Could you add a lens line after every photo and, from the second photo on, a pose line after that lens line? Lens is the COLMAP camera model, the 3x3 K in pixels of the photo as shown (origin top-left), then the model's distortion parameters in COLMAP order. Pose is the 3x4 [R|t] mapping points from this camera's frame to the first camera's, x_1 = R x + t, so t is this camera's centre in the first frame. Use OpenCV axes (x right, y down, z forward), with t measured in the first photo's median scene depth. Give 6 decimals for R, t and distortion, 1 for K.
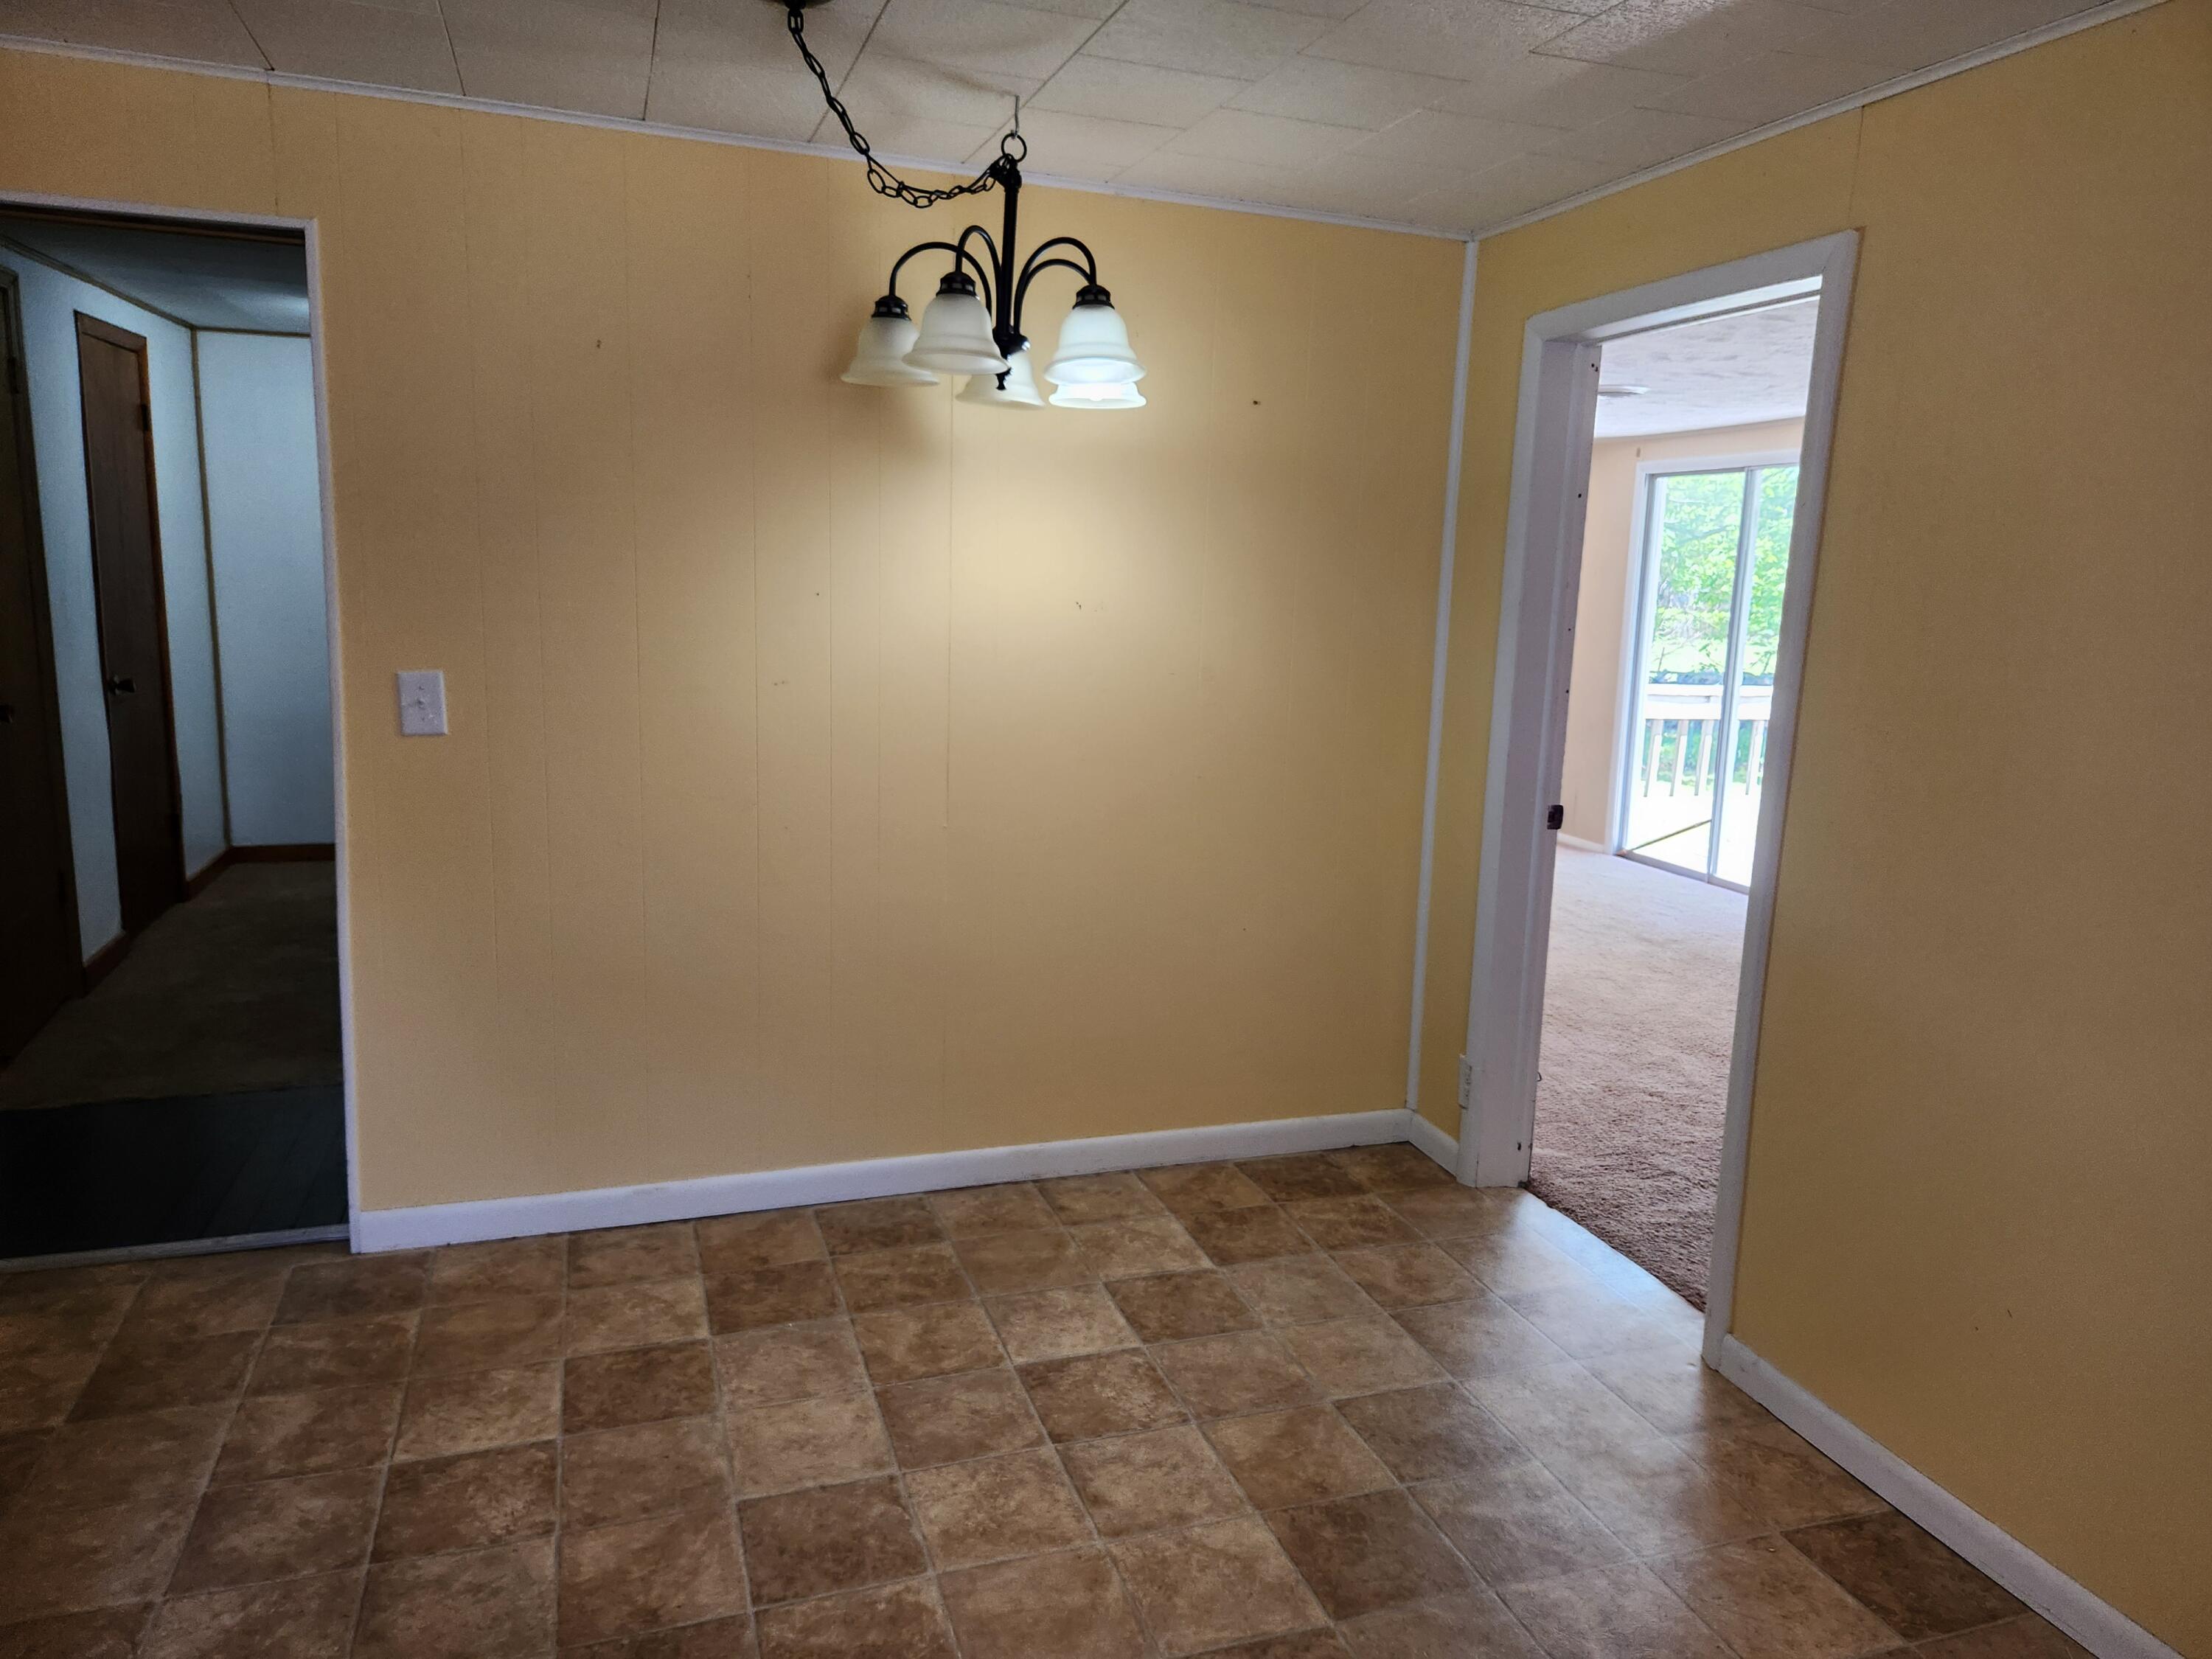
lens RADIAL K [[1478.5, 0, 1099.5], [0, 1478.5, 823.6], [0, 0, 1]] dist [0.033117, 0.000367]
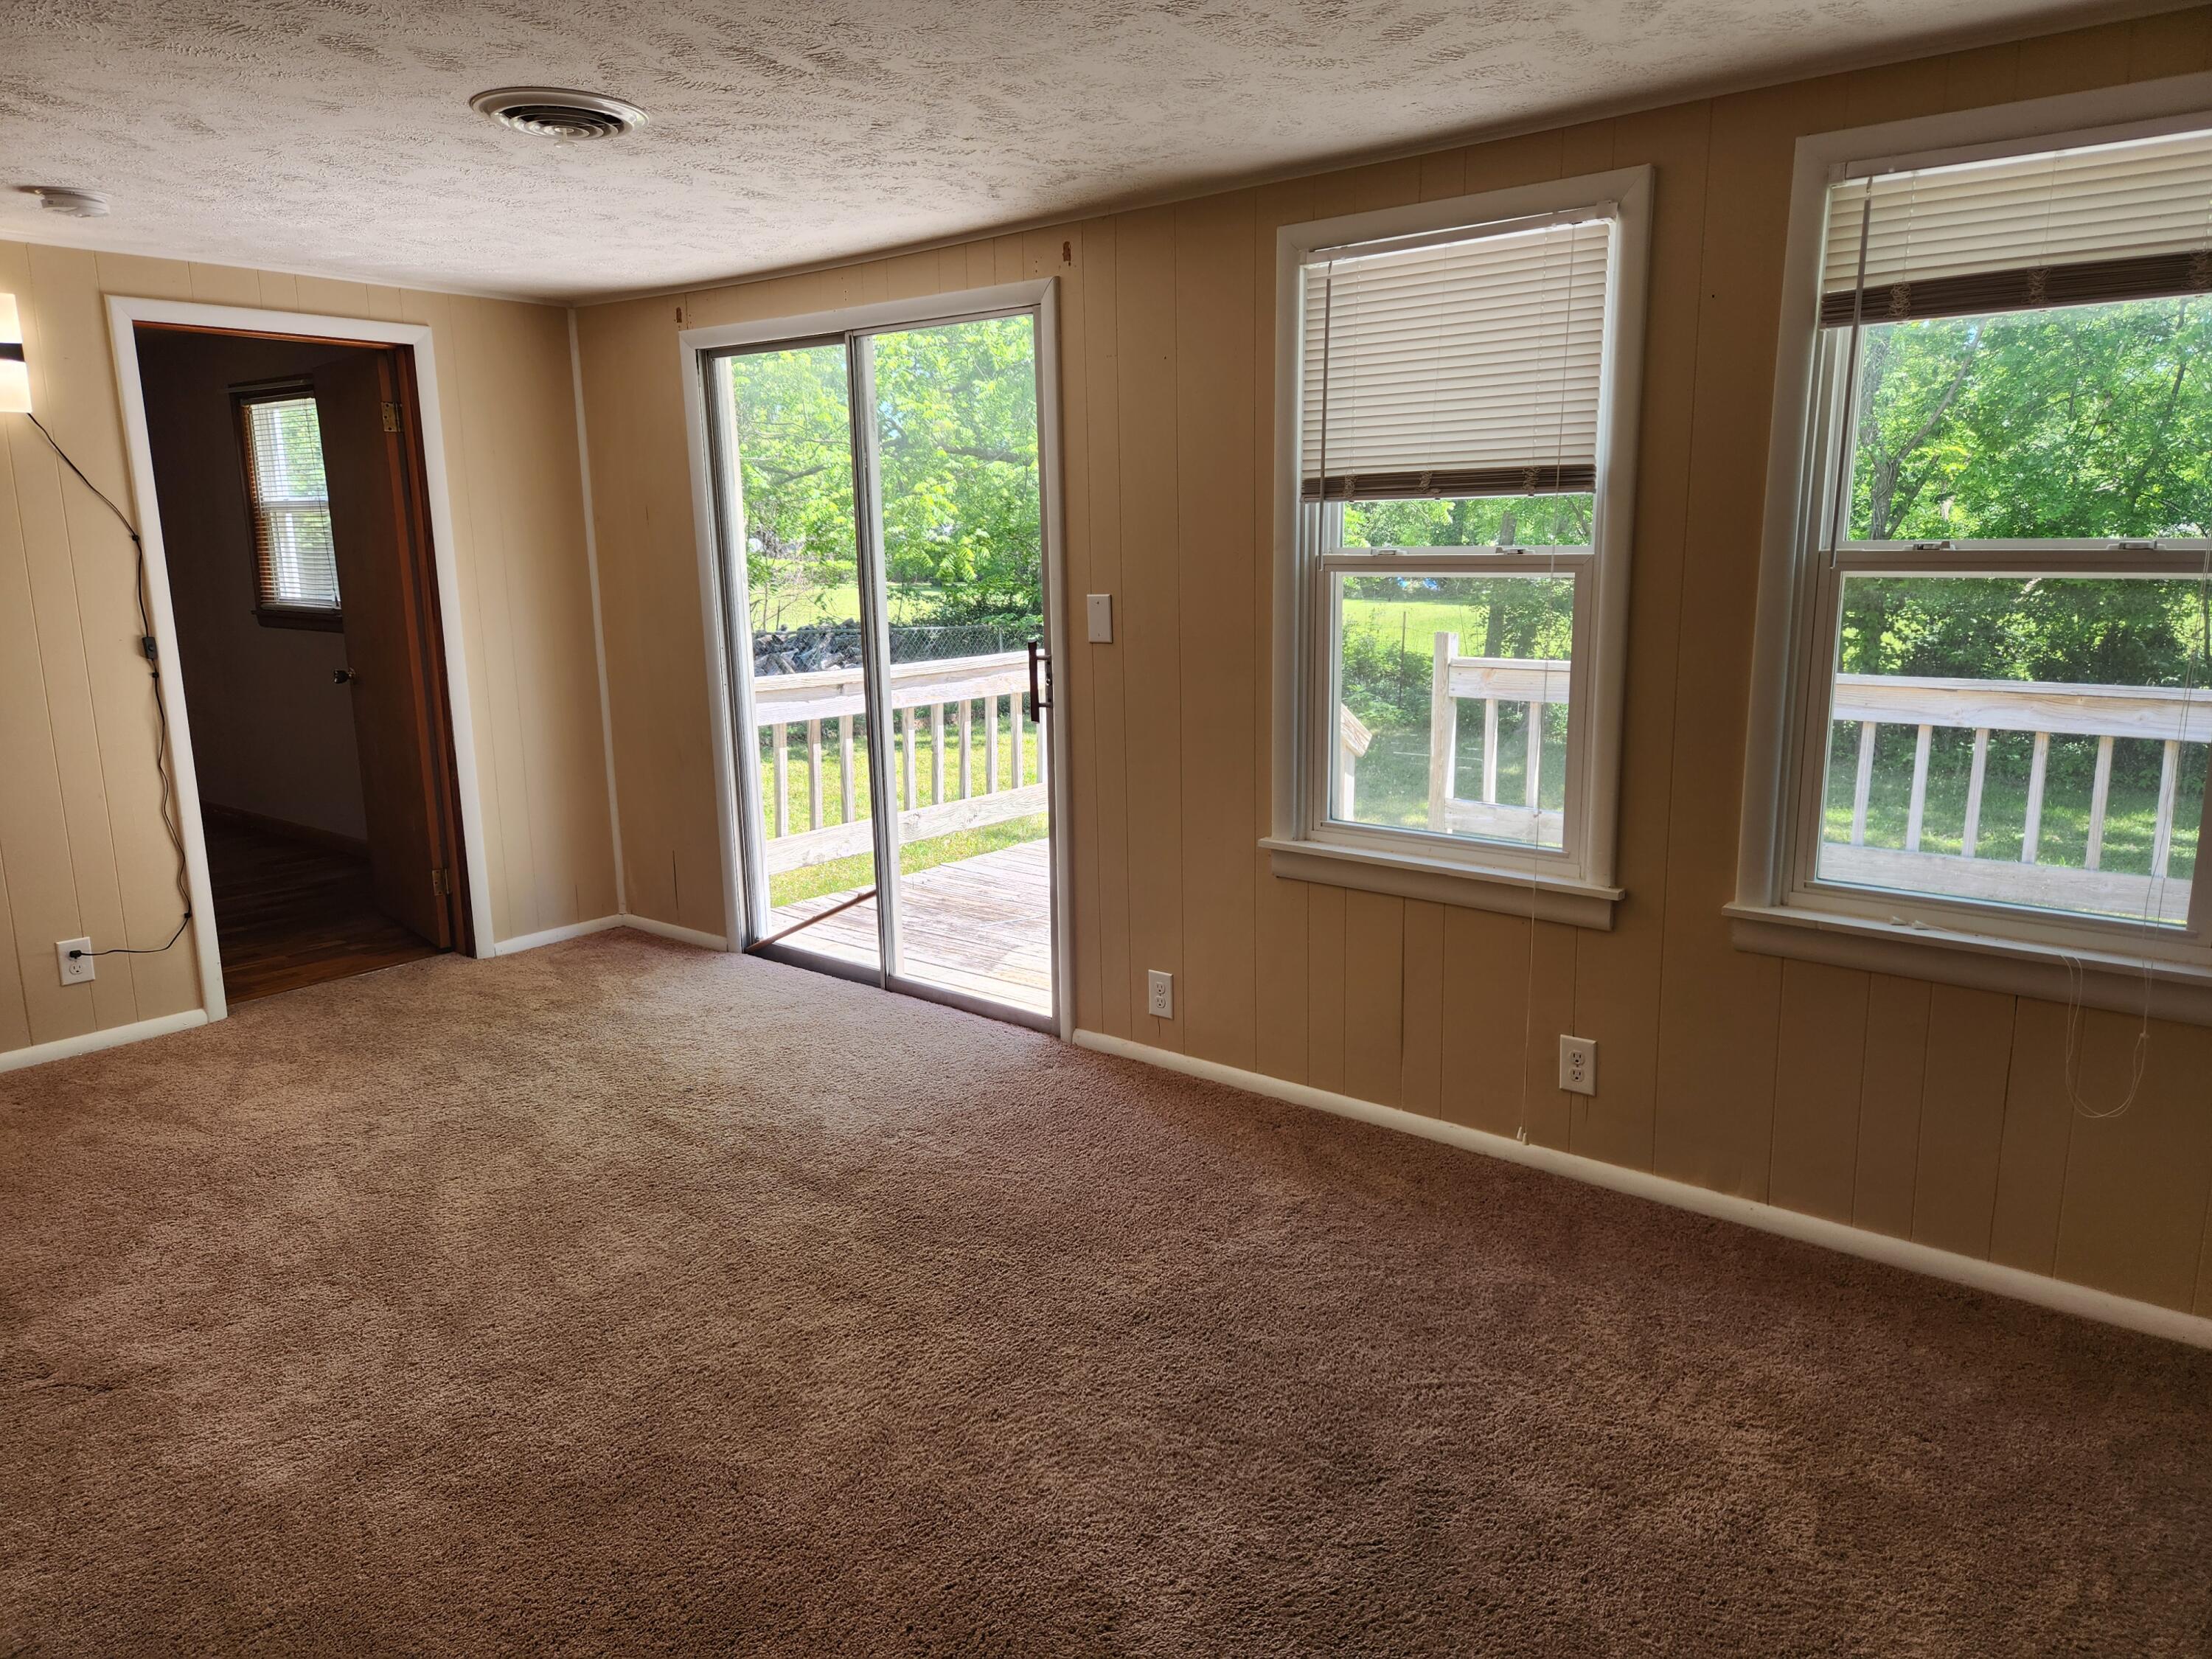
lens RADIAL K [[1478.5, 0, 1102.8], [0, 1478.5, 834.8], [0, 0, 1]] dist [0.033117, 0.000367]
pose [[0.838710, -0.150544, 0.523356, 0.147863], [0.131355, 0.988580, 0.073862, -0.056618], [-0.528498, 0.006797, 0.848907, 0.369093]]
